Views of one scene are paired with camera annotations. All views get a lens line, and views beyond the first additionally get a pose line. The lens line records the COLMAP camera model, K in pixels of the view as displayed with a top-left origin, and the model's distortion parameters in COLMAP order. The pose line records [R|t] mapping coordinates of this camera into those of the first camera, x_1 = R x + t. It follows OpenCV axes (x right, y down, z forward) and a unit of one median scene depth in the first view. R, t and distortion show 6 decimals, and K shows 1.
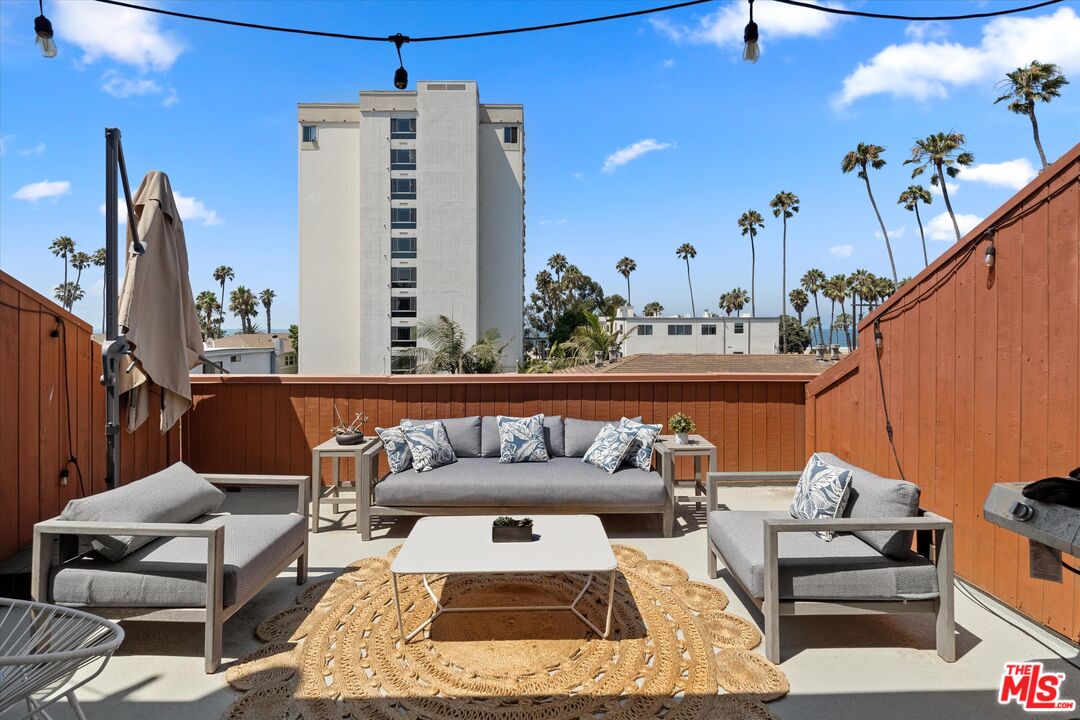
lens RADIAL K [[491.2, 0, 542.0], [0, 491.2, 326.6], [0, 0, 1]] dist [0.000140, 0.000009]
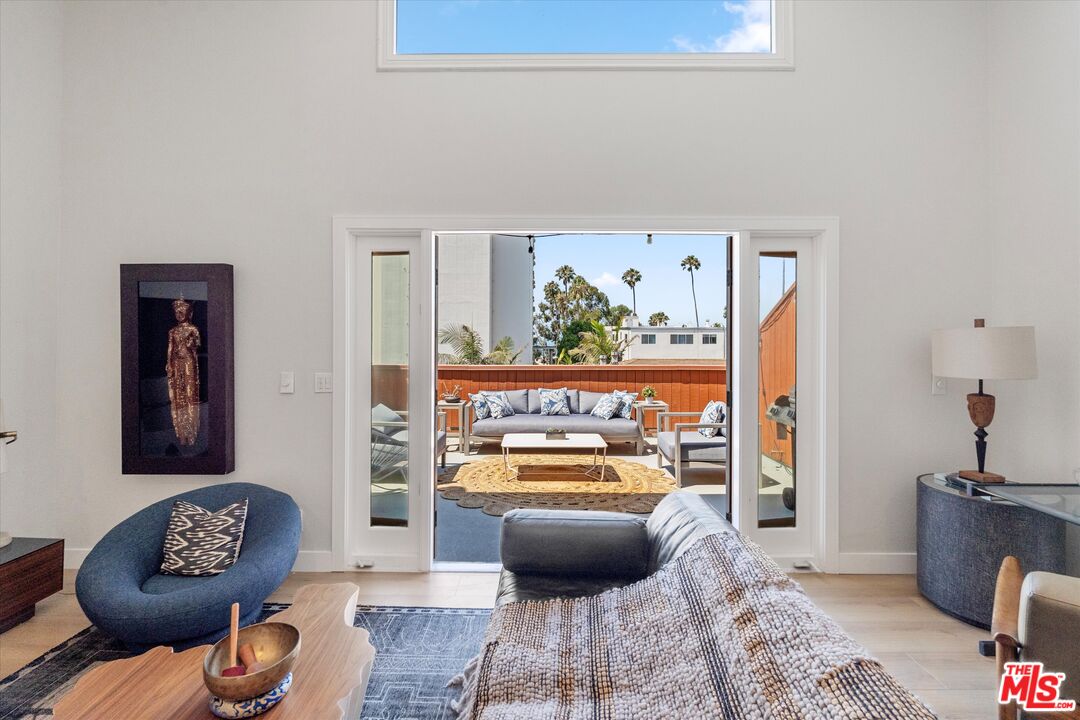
lens RADIAL K [[486.5, 0, 538.3], [0, 486.5, 337.7], [0, 0, 1]] dist [0.000089, 0.000627]
pose [[0.999754, 0.004683, -0.021671, -0.004903], [-0.004591, 0.999980, 0.004311, 0.000366], [0.021691, -0.004210, 0.999756, -0.054038]]
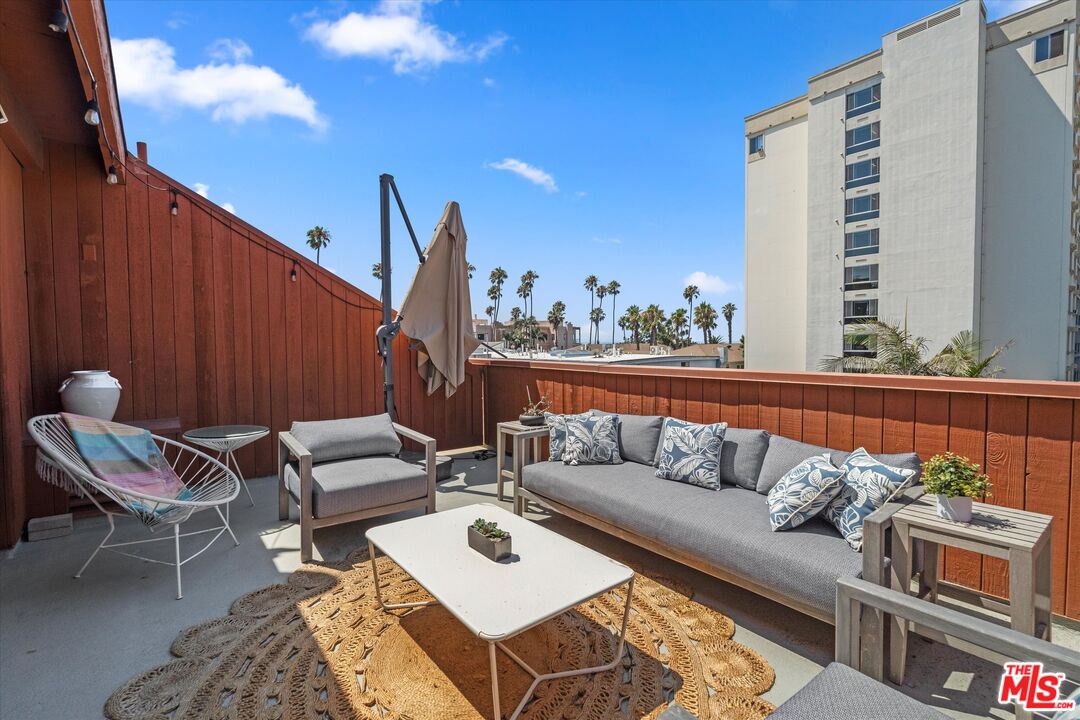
lens RADIAL K [[474.6, 0, 532.0], [0, 474.6, 360.8], [0, 0, 1]] dist [-0.003255, 0.000257]
pose [[0.608225, 0.027425, -0.793291, 0.031339], [0.009875, 0.999064, 0.042110, 0.005132], [0.793703, -0.033447, 0.607385, 0.032592]]
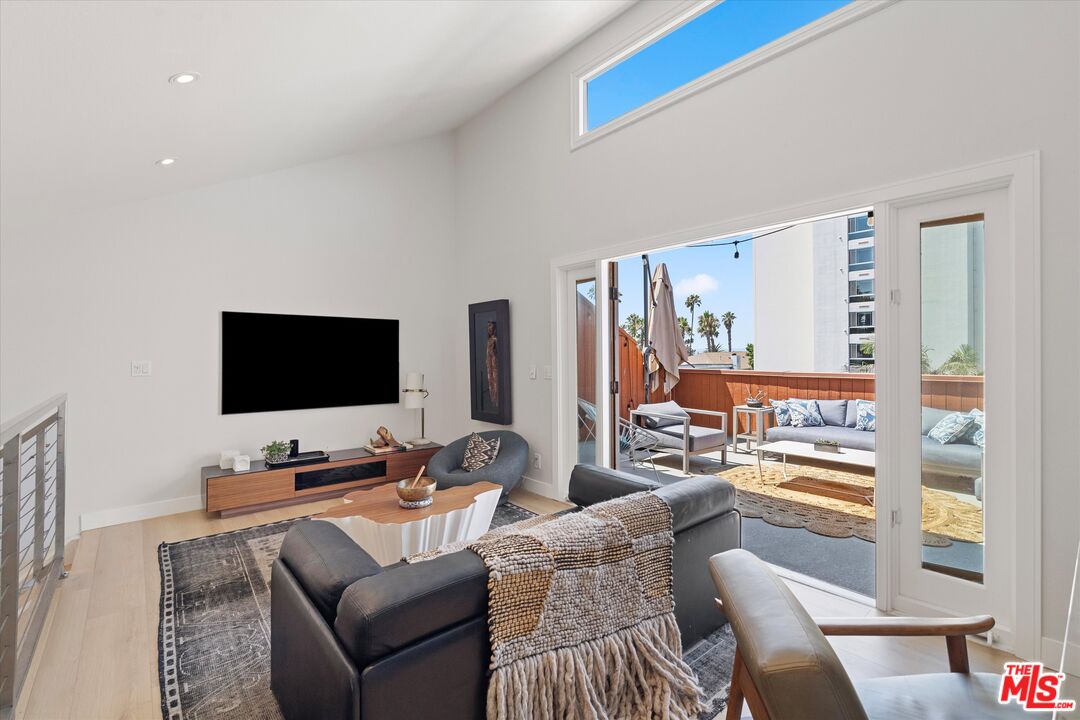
lens RADIAL K [[483.2, 0, 539.5], [0, 483.2, 353.8], [0, 0, 1]] dist [0.000154, 0.000413]
pose [[0.634243, 0.001317, -0.773133, 0.035331], [0.011581, 0.999870, 0.011204, 0.001845], [0.773047, -0.016060, 0.634145, -0.052462]]
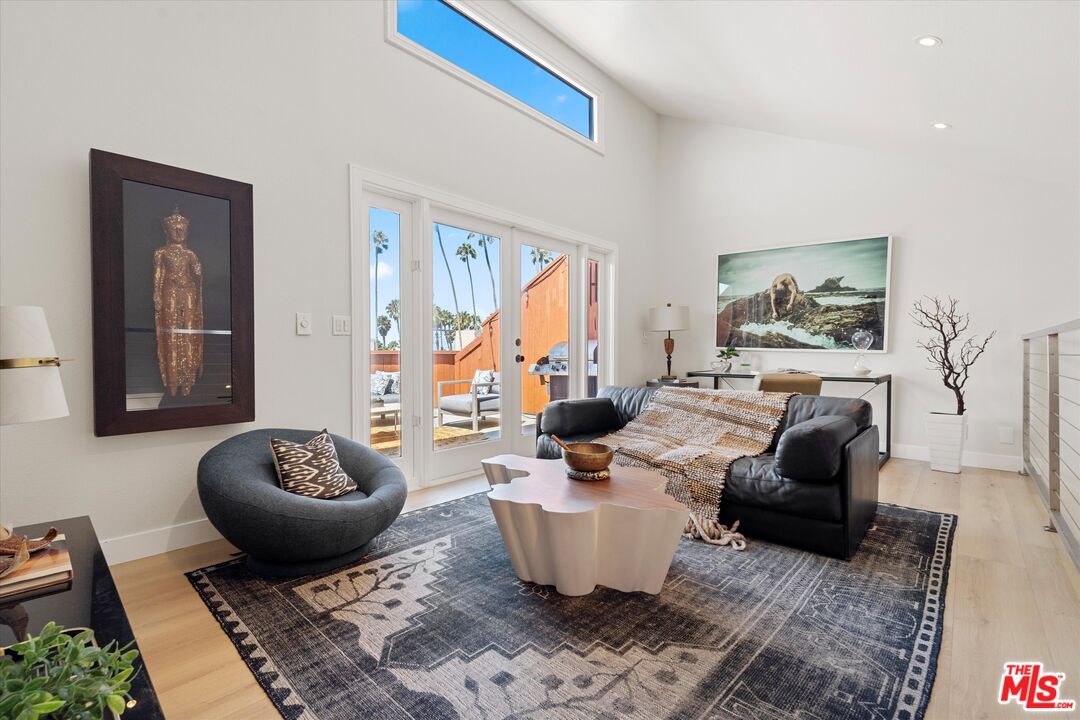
lens RADIAL K [[466.0, 0, 540.6], [0, 466.0, 366.9], [0, 0, 1]] dist [-0.000372, 0.000036]
pose [[0.686364, -0.023342, 0.726884, -0.057769], [-0.003551, 0.999365, 0.035446, 0.009231], [-0.727250, -0.026910, 0.685845, -0.053257]]
